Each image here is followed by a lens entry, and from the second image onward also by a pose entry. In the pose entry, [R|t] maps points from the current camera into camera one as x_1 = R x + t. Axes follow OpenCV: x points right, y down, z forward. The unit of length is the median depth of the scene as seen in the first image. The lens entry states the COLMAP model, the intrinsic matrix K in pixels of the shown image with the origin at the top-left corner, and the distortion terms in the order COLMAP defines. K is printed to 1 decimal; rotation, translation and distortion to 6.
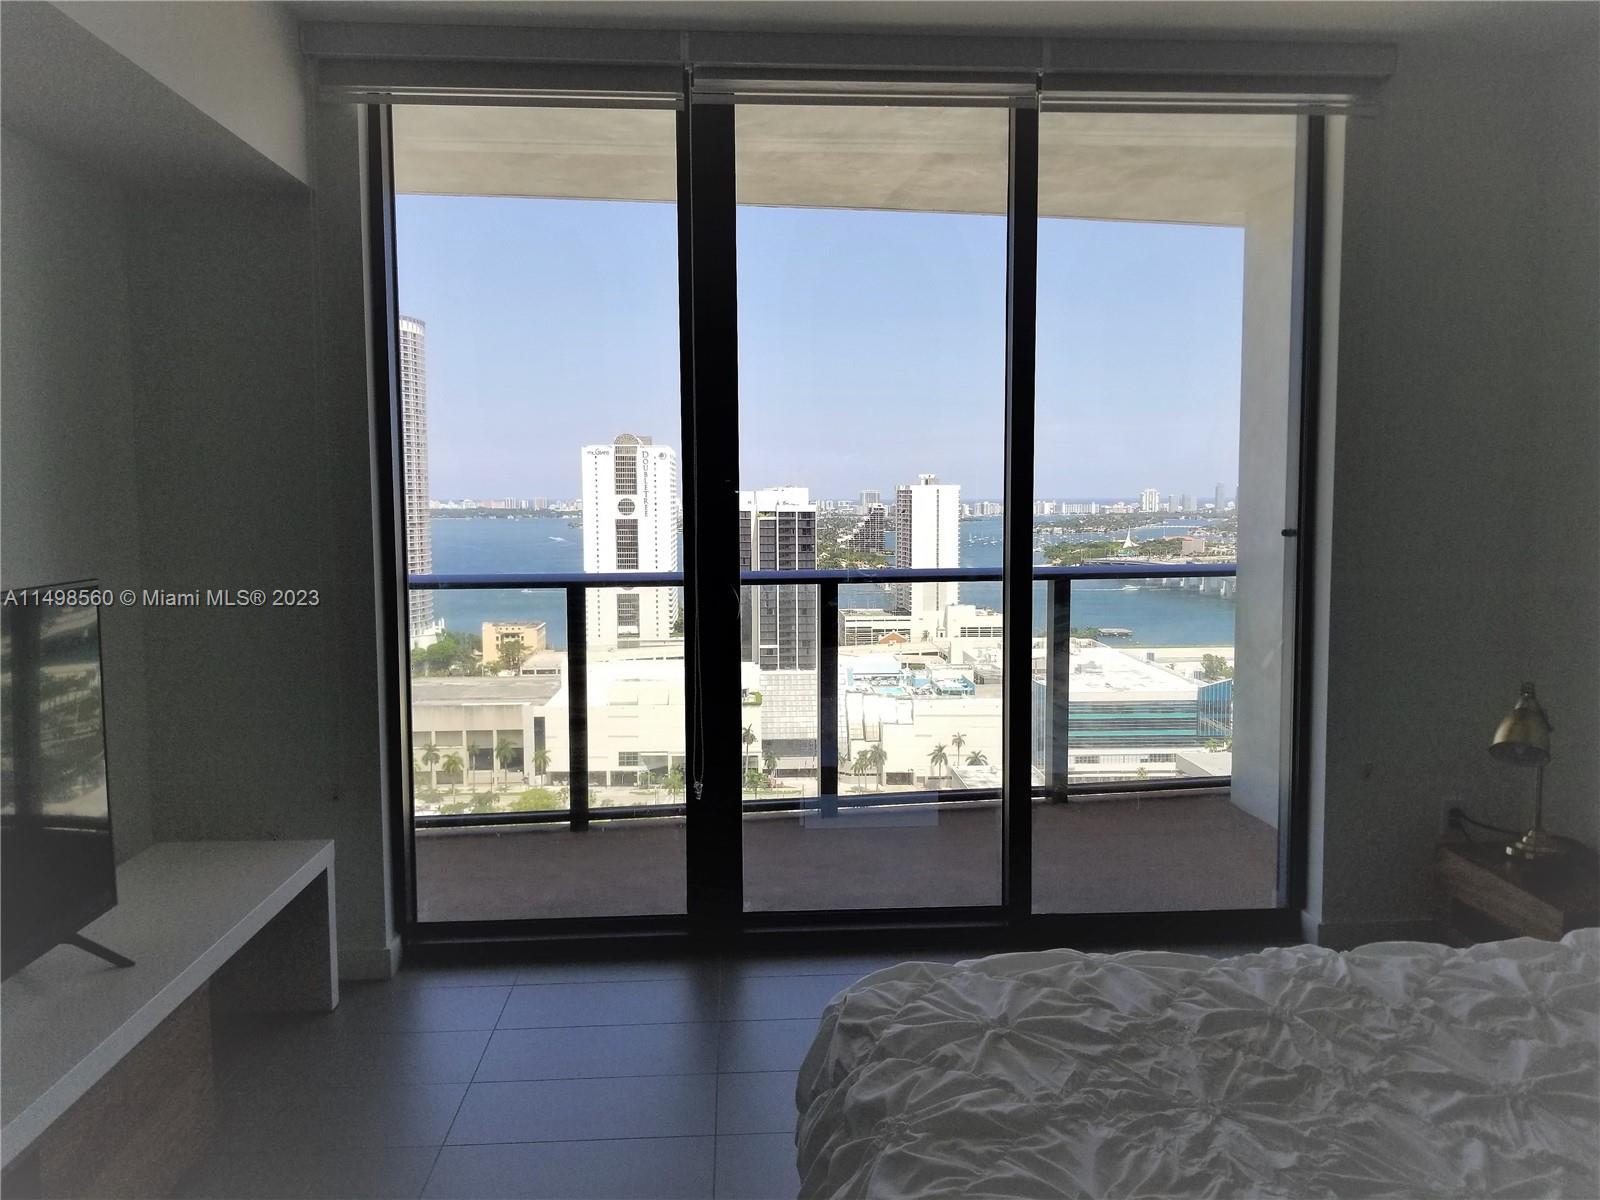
lens RADIAL K [[1280.0, 0, 805.9], [0, 1280.0, 603.2], [0, 0, 1]] dist [0.052669, -0.107670]
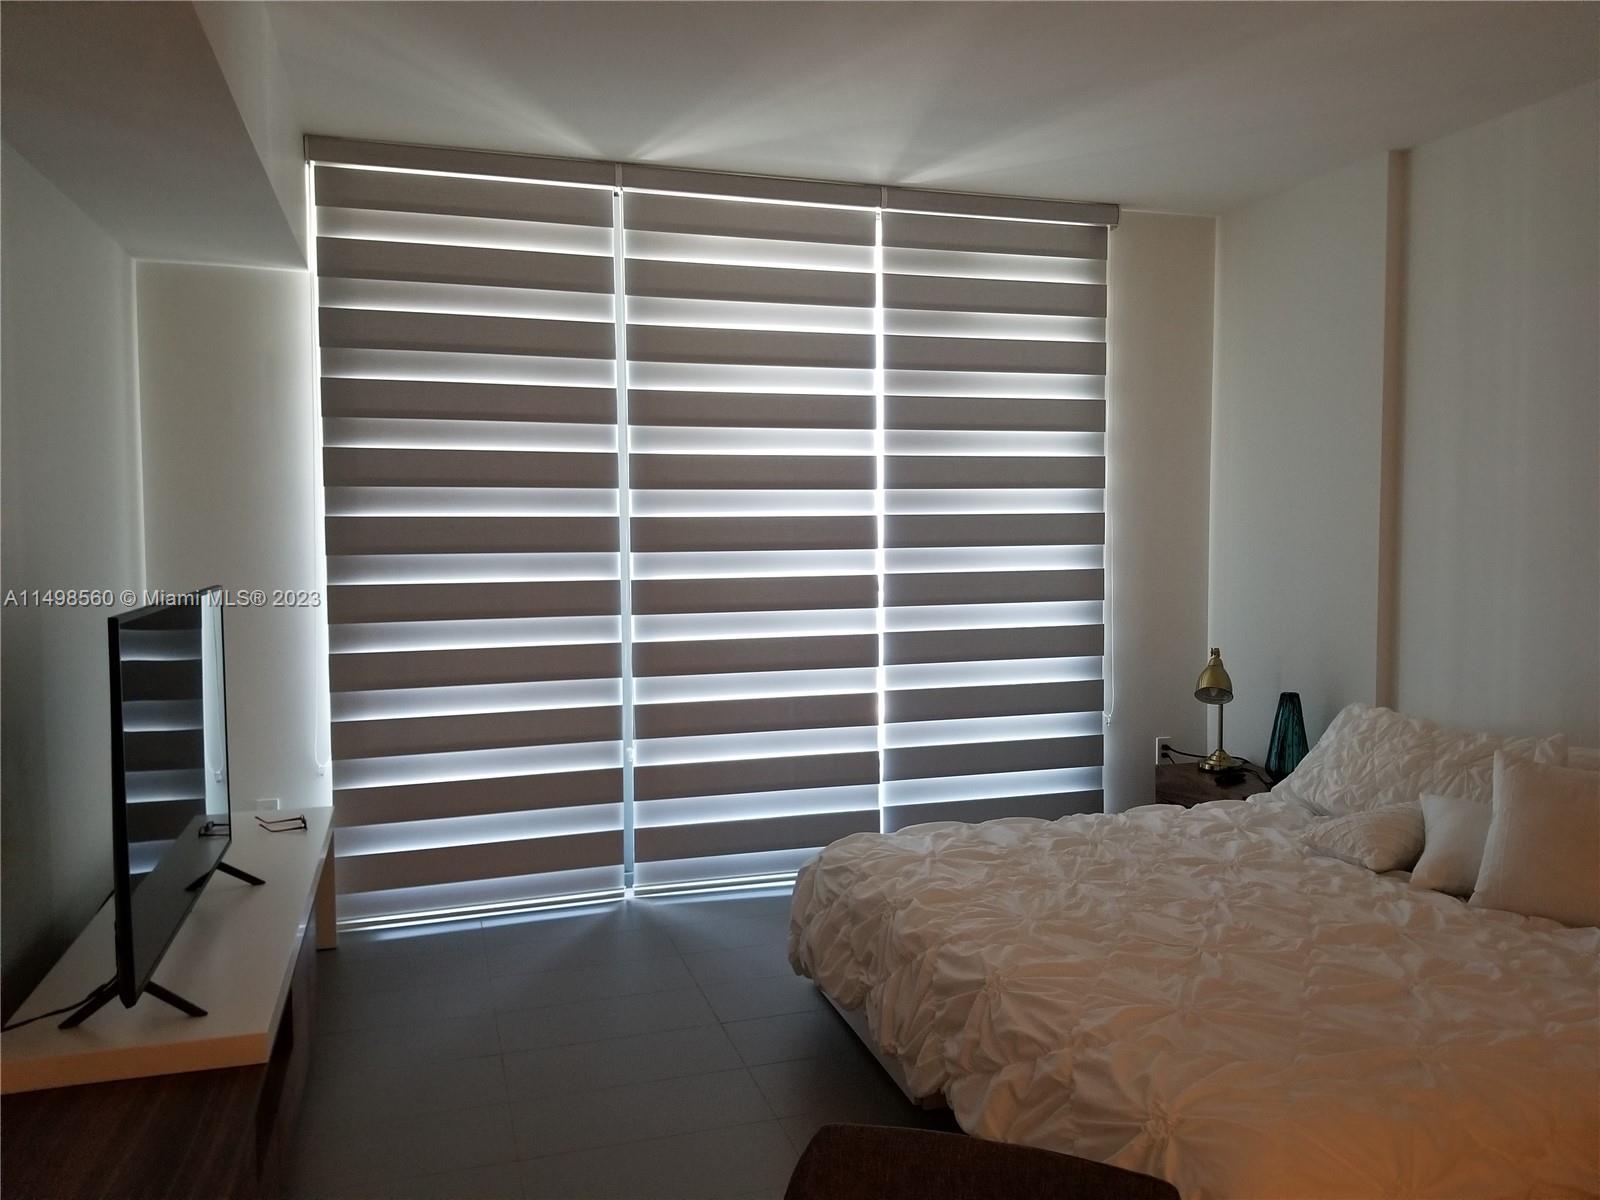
lens RADIAL K [[1280.0, 0, 801.2], [0, 1280.0, 596.7], [0, 0, 1]] dist [0.052669, -0.107670]
pose [[0.973965, -0.005834, 0.226622, -0.389301], [0.010817, 0.999726, -0.020753, 0.040468], [-0.226438, 0.022664, 0.973762, -0.551755]]
